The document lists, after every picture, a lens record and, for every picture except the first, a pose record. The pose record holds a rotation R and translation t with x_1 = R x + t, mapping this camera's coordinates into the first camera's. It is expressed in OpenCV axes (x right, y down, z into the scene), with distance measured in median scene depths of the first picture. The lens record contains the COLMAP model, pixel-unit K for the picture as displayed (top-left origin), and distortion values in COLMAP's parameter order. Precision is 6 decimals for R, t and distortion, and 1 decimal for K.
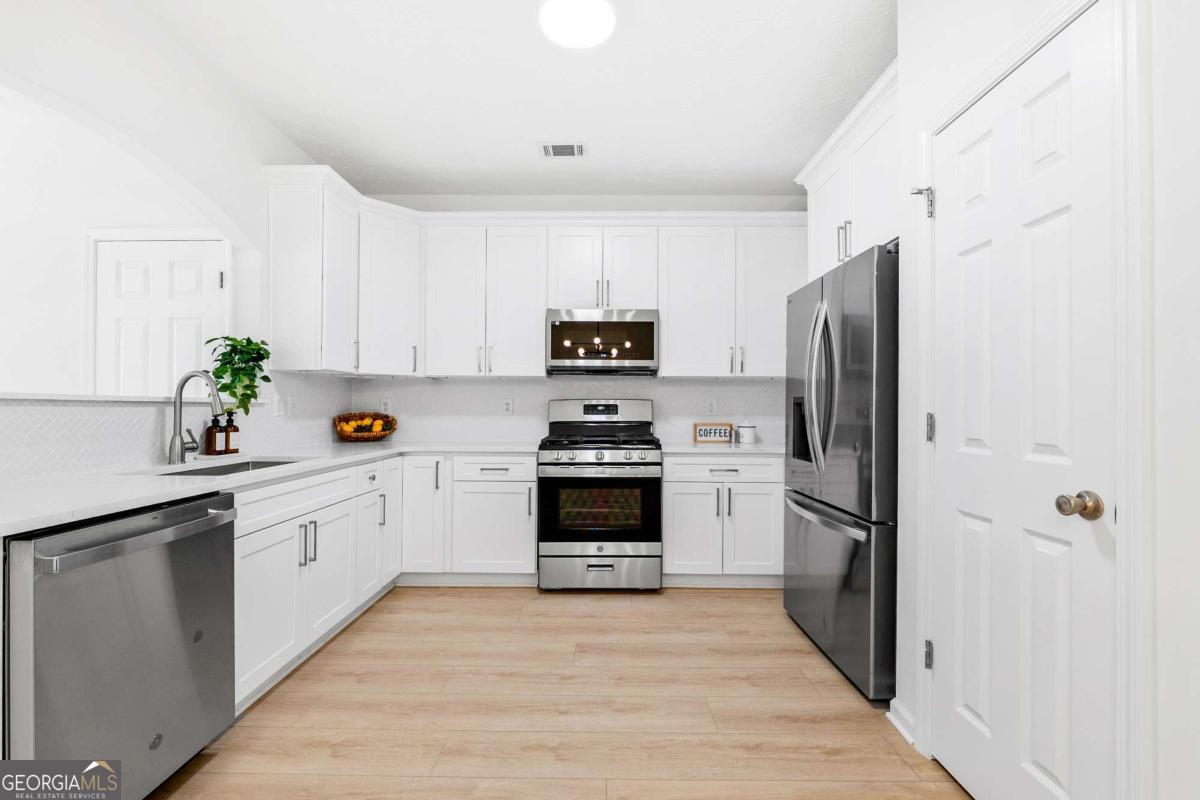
lens RADIAL K [[511.7, 0, 599.0], [0, 511.7, 401.3], [0, 0, 1]] dist [-0.005046, -0.000124]
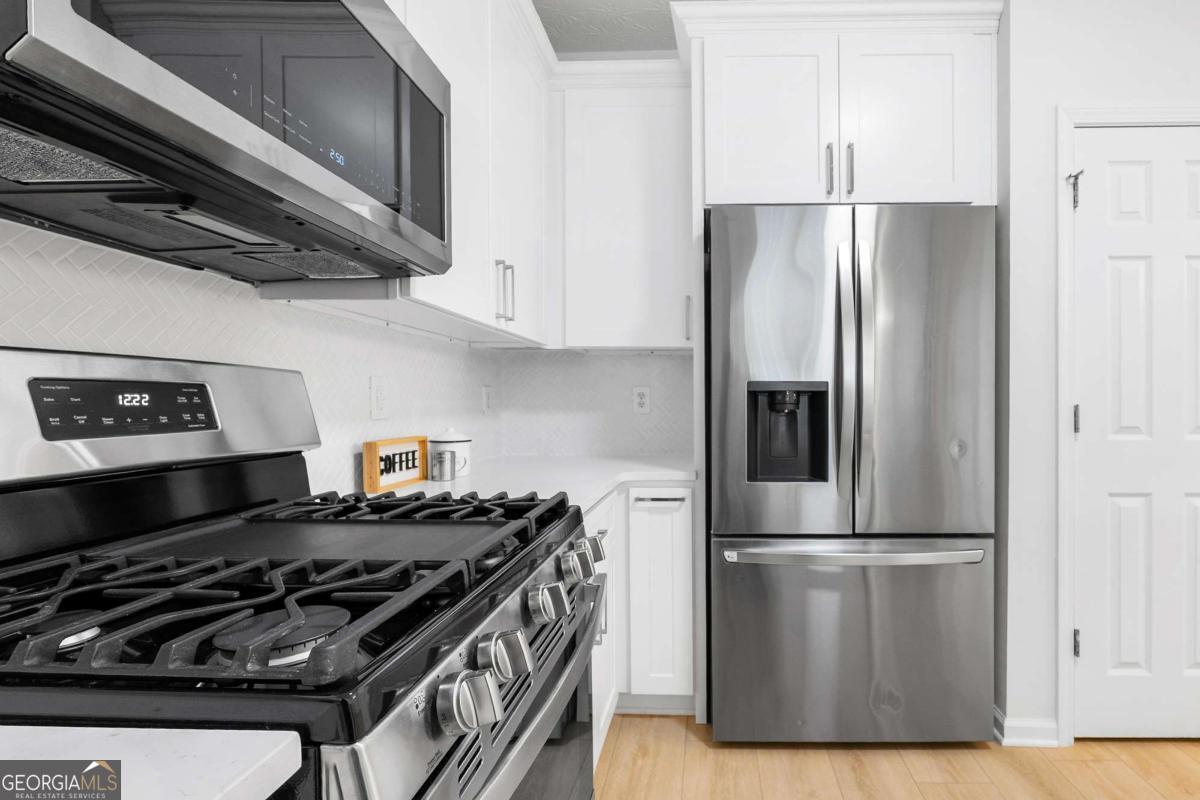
lens RADIAL K [[553.3, 0, 694.9], [0, 553.3, 407.8], [0, 0, 1]] dist [-0.003067, -0.000460]
pose [[0.019361, -0.013603, 0.999720, -0.241400], [-0.011951, 0.999833, 0.013836, 0.012475], [-0.999741, -0.012216, 0.019196, 0.912906]]
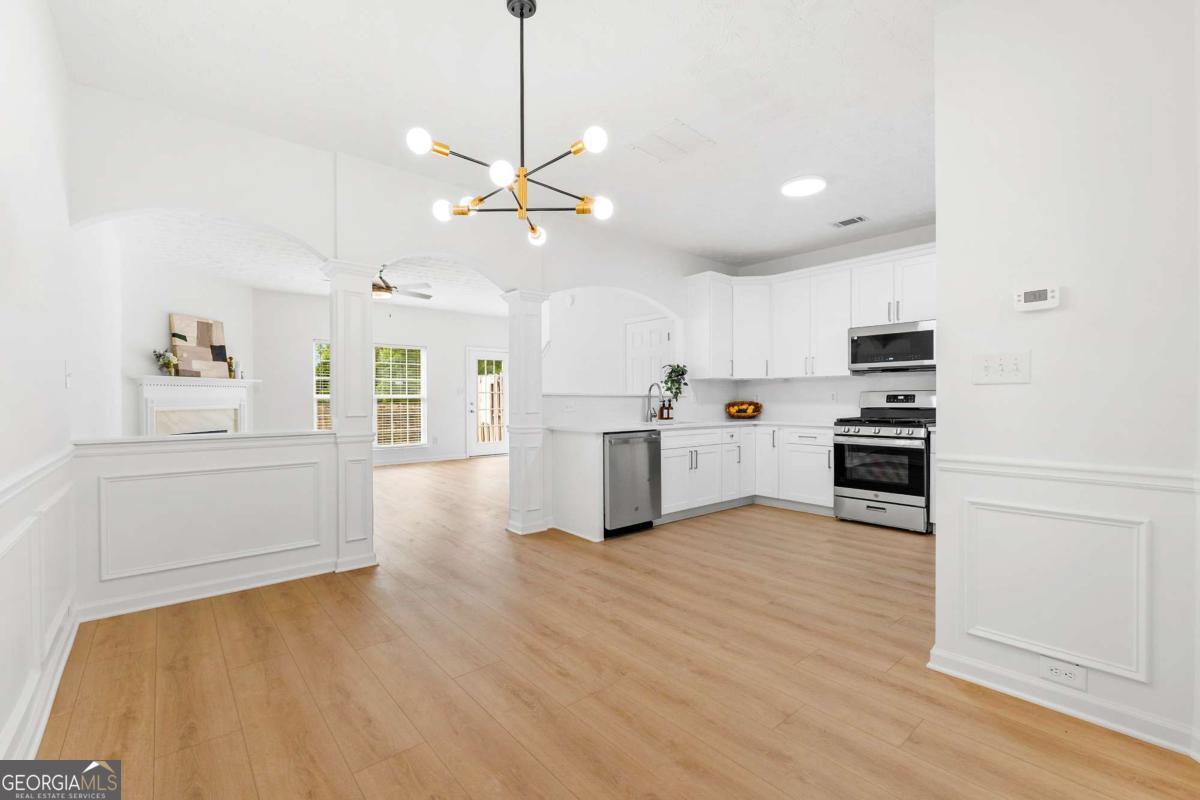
lens RADIAL K [[511.7, 0, 599.0], [0, 511.7, 401.3], [0, 0, 1]] dist [-0.005046, -0.000124]
pose [[0.654751, -0.000927, -0.755844, 0.567726], [0.013796, 0.999847, 0.010725, -0.001896], [0.755719, -0.017450, 0.654663, -0.509036]]
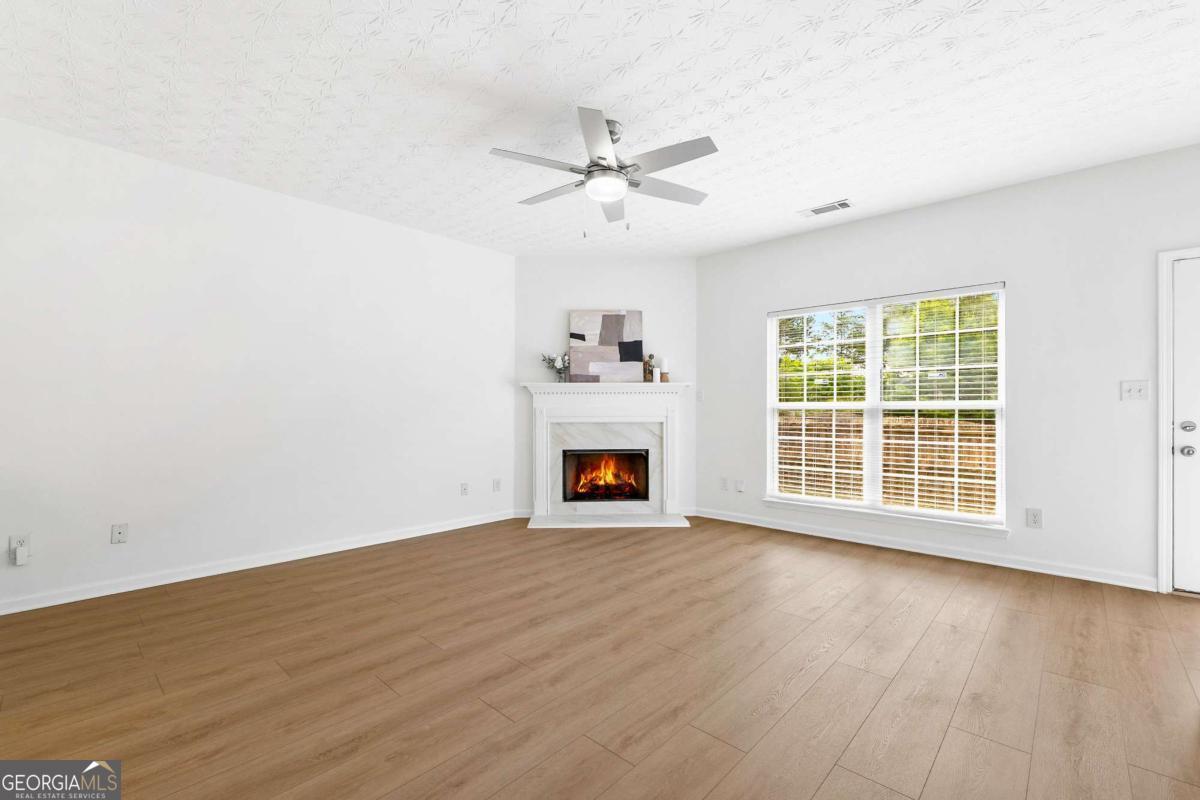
lens RADIAL K [[515.9, 0, 597.8], [0, 515.9, 406.7], [0, 0, 1]] dist [-0.001872, -0.000199]
pose [[-0.675674, -0.007330, -0.737164, -0.764544], [0.004383, 0.999893, -0.013960, 0.005325], [0.737187, -0.012663, -0.675570, 0.767956]]
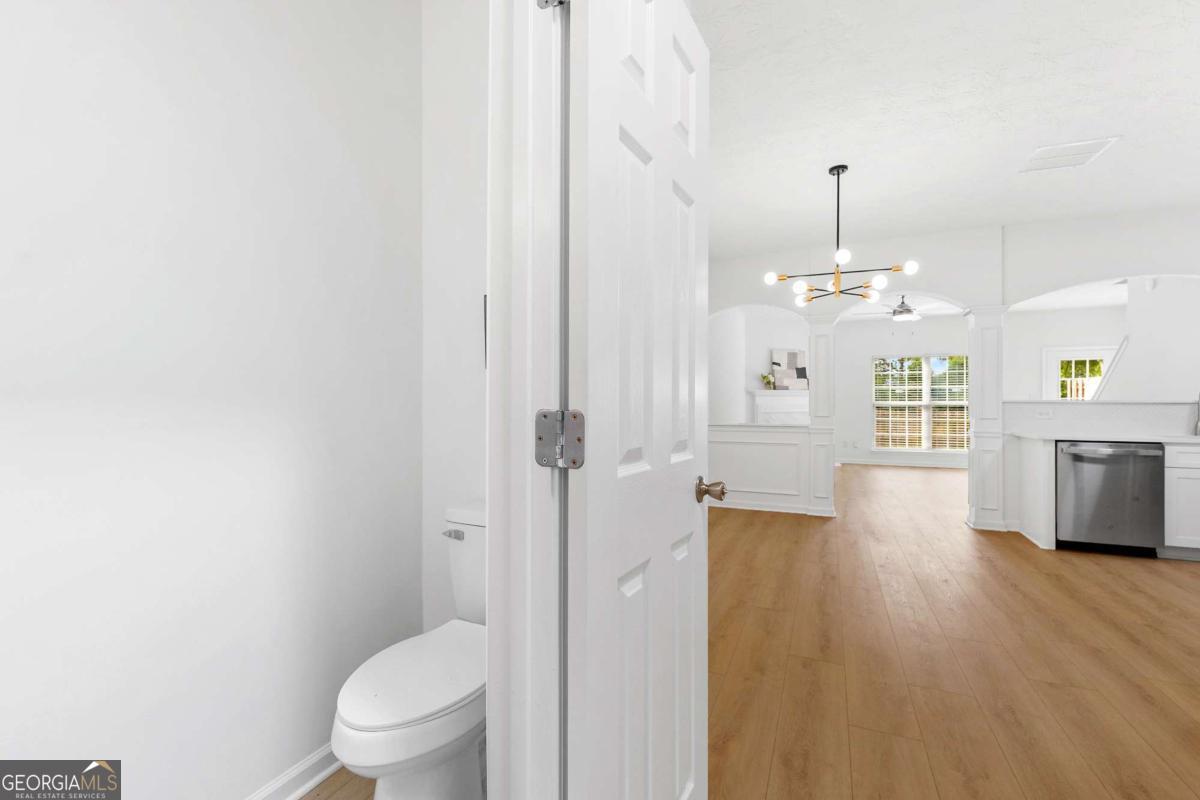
lens RADIAL K [[512.9, 0, 600.4], [0, 512.9, 405.4], [0, 0, 1]] dist [-0.005434, -0.000163]
pose [[-0.401435, -0.003585, -0.915881, 1.211316], [0.007307, 0.999948, -0.007117, 0.006091], [0.915858, -0.009549, -0.401388, -0.179932]]
